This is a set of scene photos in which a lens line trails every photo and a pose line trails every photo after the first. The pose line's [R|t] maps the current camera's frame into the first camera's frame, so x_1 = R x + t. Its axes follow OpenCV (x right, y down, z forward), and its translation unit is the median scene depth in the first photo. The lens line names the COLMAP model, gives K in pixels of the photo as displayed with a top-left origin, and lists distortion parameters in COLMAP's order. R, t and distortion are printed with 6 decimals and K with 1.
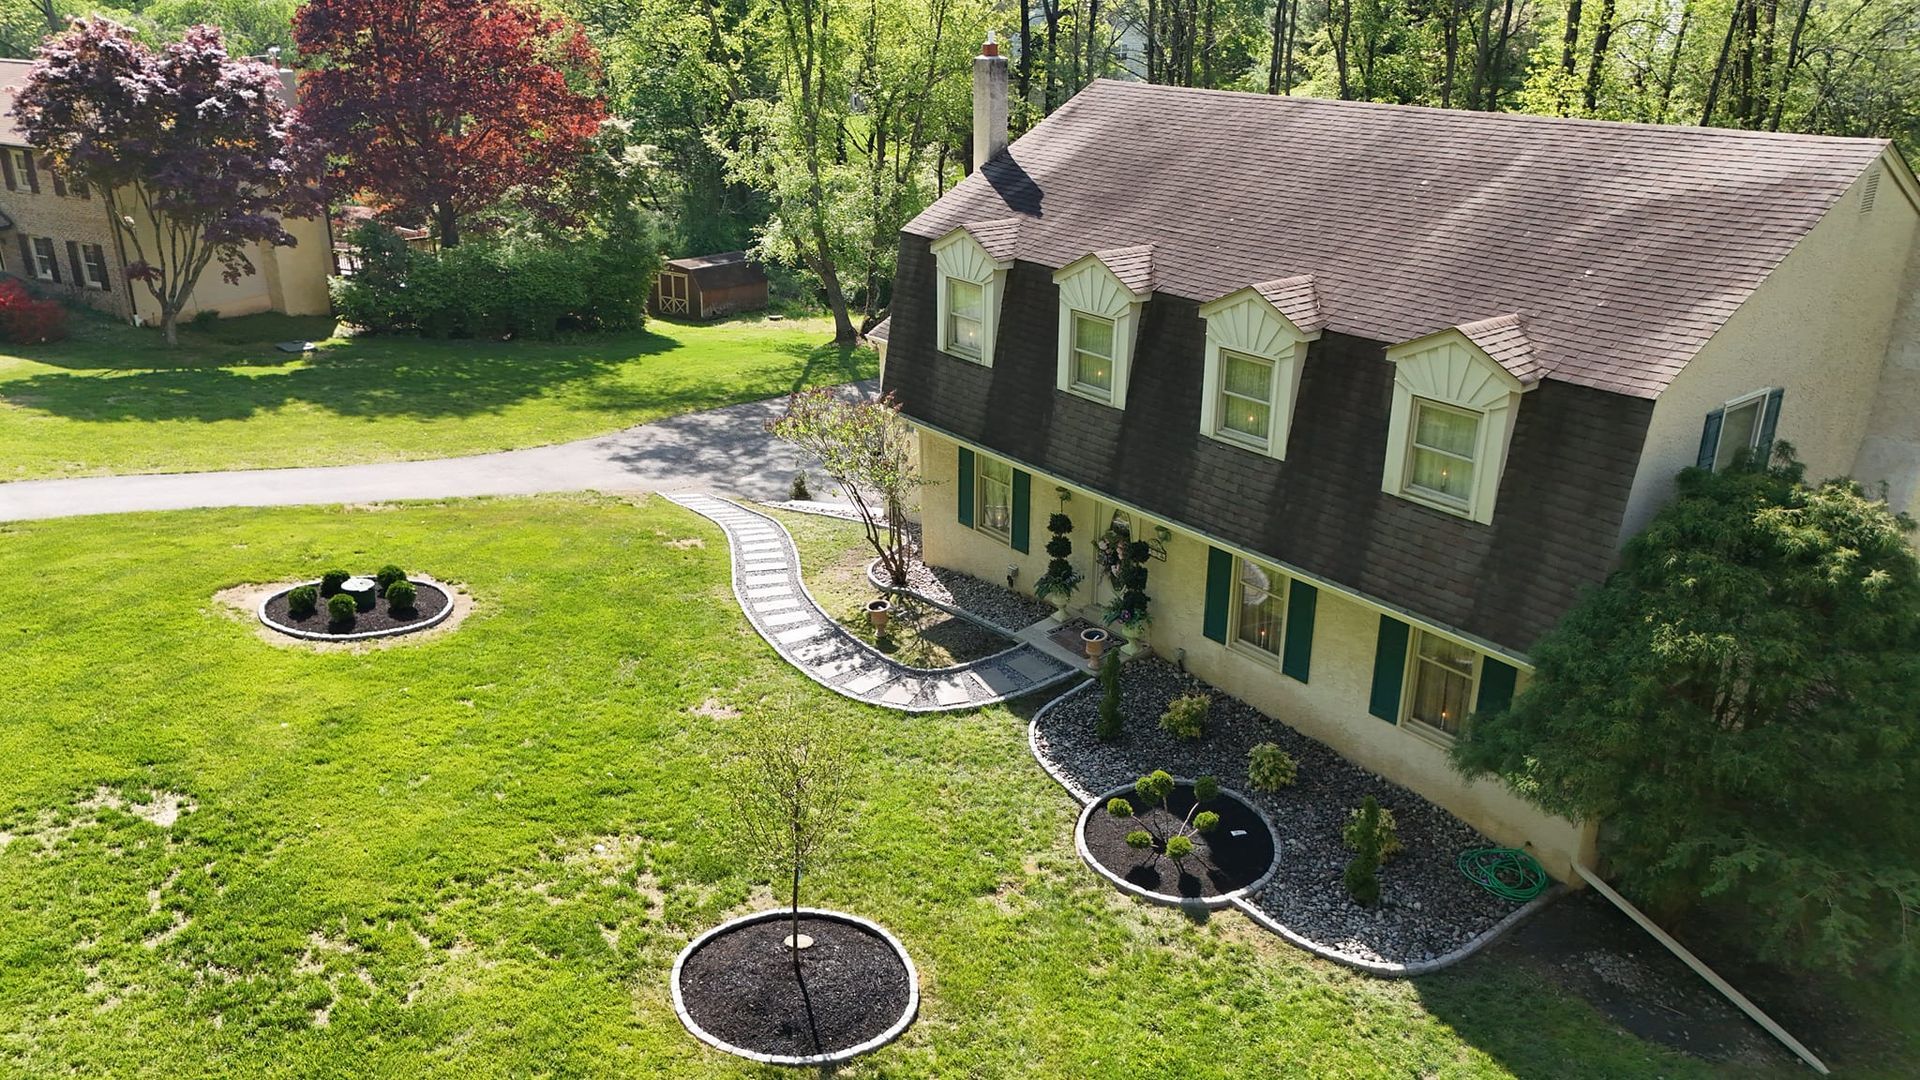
lens RADIAL K [[1412.6, 0, 969.7], [0, 1412.6, 537.3], [0, 0, 1]] dist [0.081579, -0.092927]
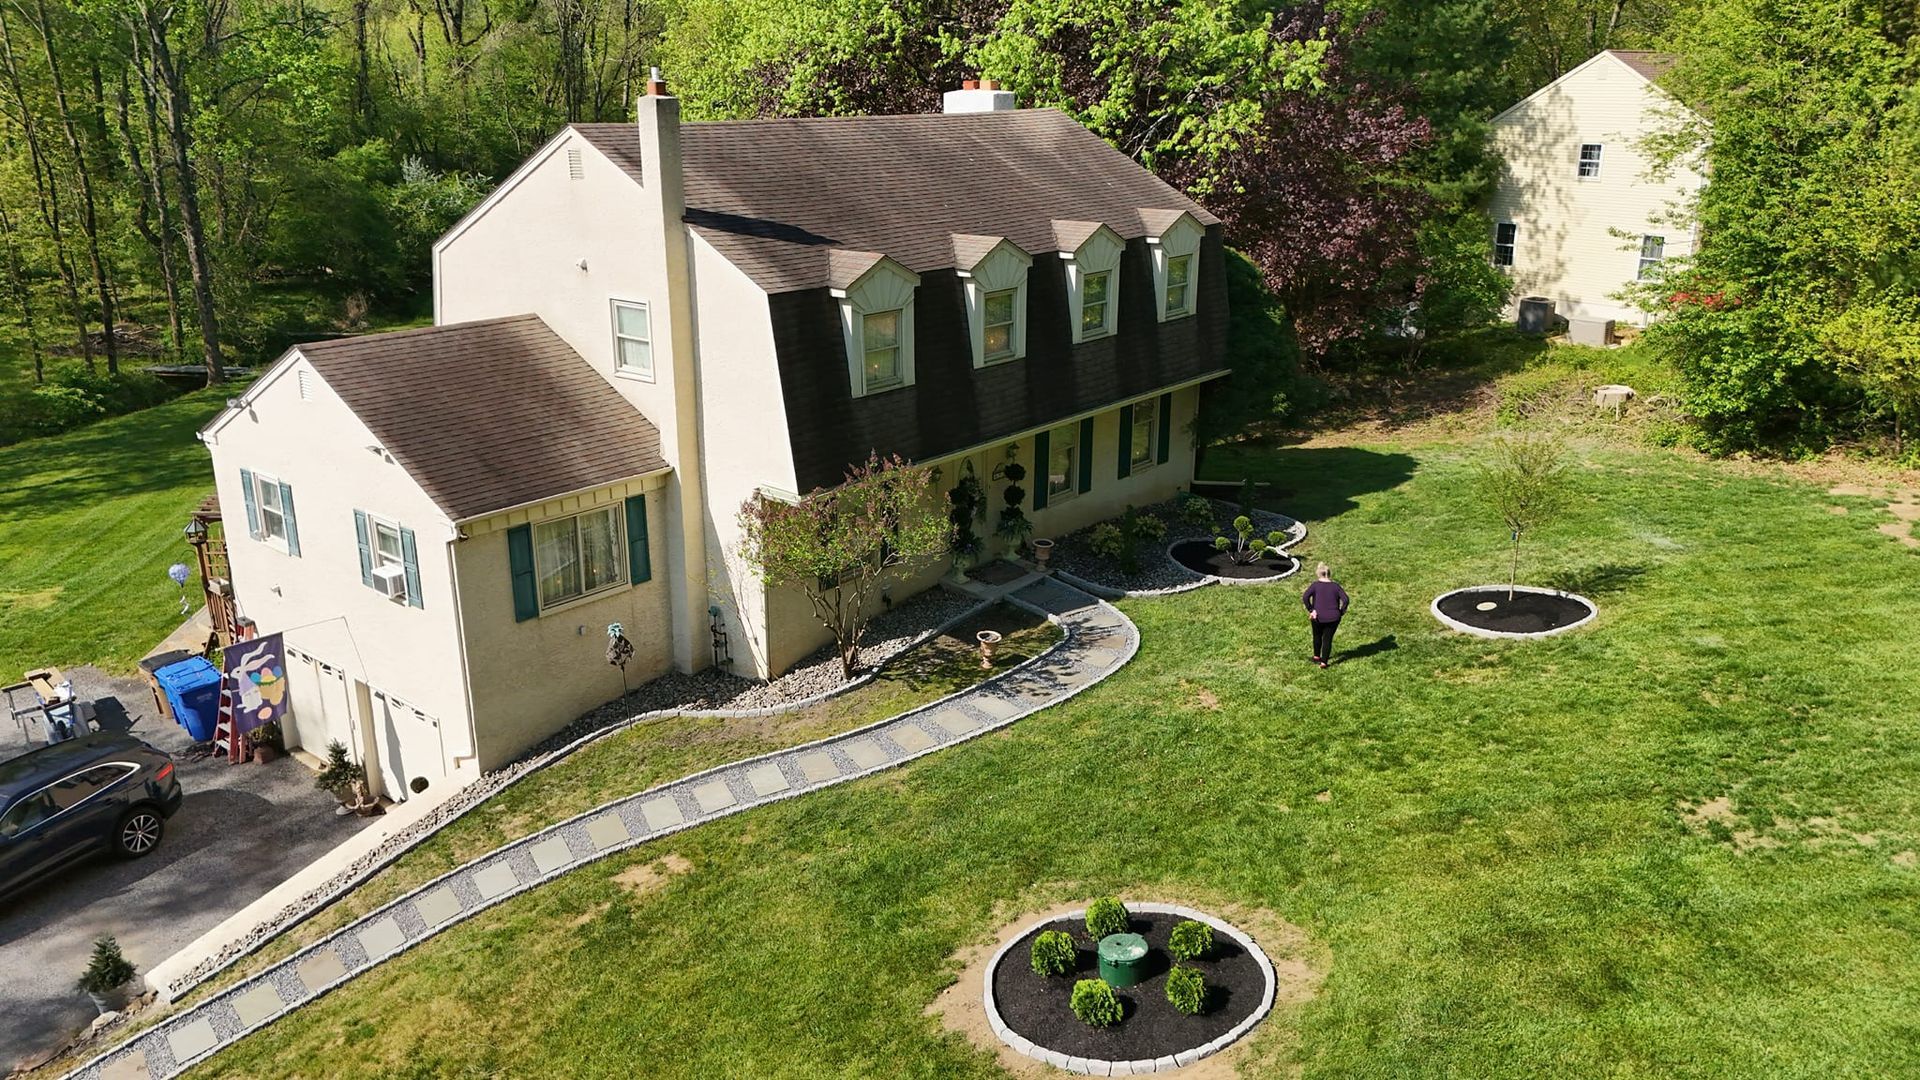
lens RADIAL K [[1412.6, 0, 969.7], [0, 1412.6, 537.3], [0, 0, 1]] dist [0.081579, -0.092927]
pose [[-0.231450, -0.316822, 0.919812, -0.985455], [0.333618, 0.862304, 0.380961, -0.409685], [-0.913854, 0.395040, -0.093882, 1.119698]]
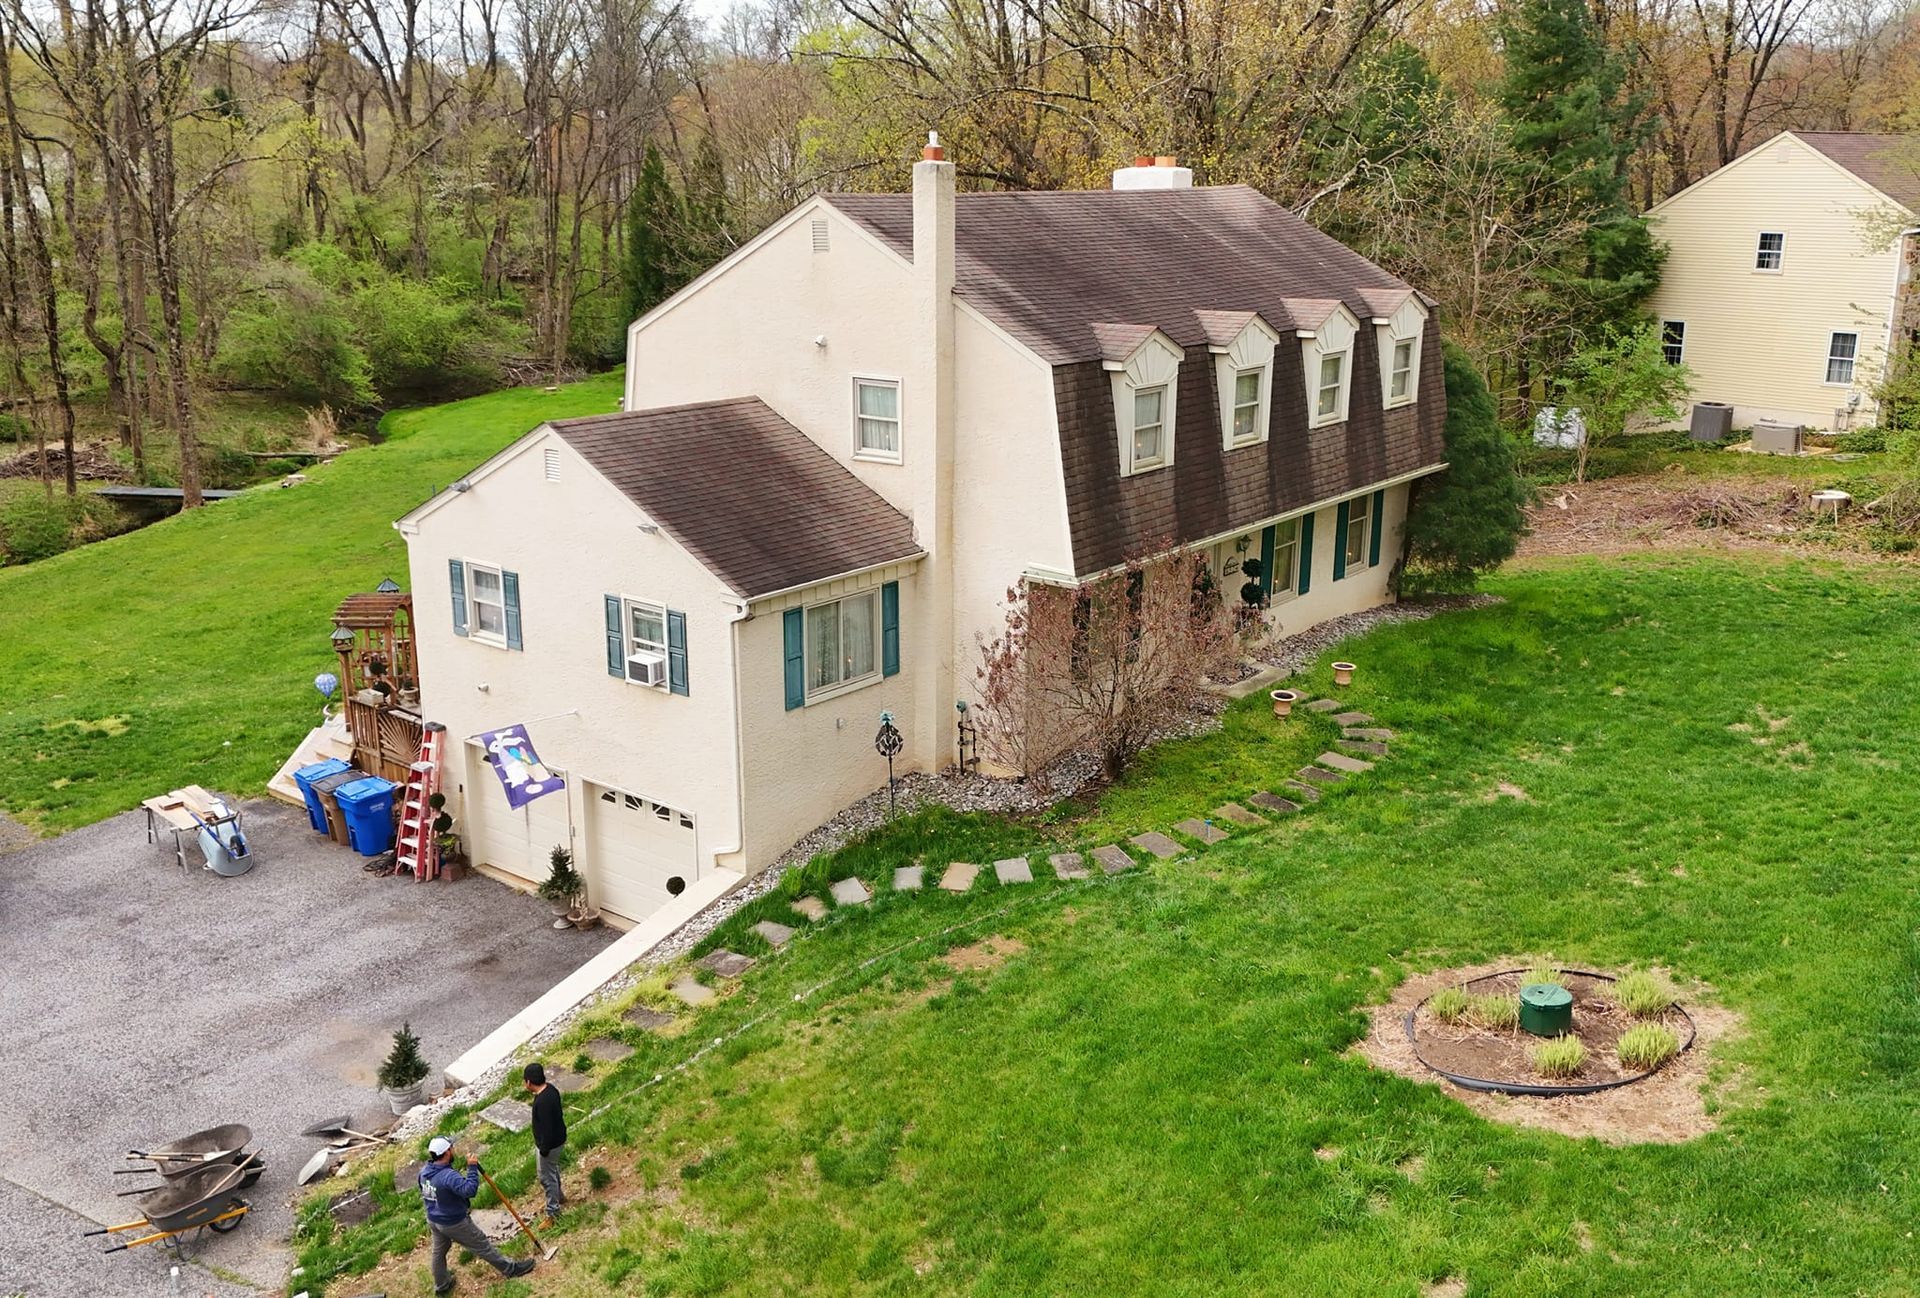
lens RADIAL K [[1660.2, 0, 988.8], [0, 1660.2, 641.0], [0, 0, 1]] dist [0.219135, -0.448537]
pose [[-0.256197, -0.276373, 0.926273, -1.062665], [0.328529, 0.876315, 0.352335, -0.469406], [-0.909083, 0.394575, -0.133713, 1.335624]]
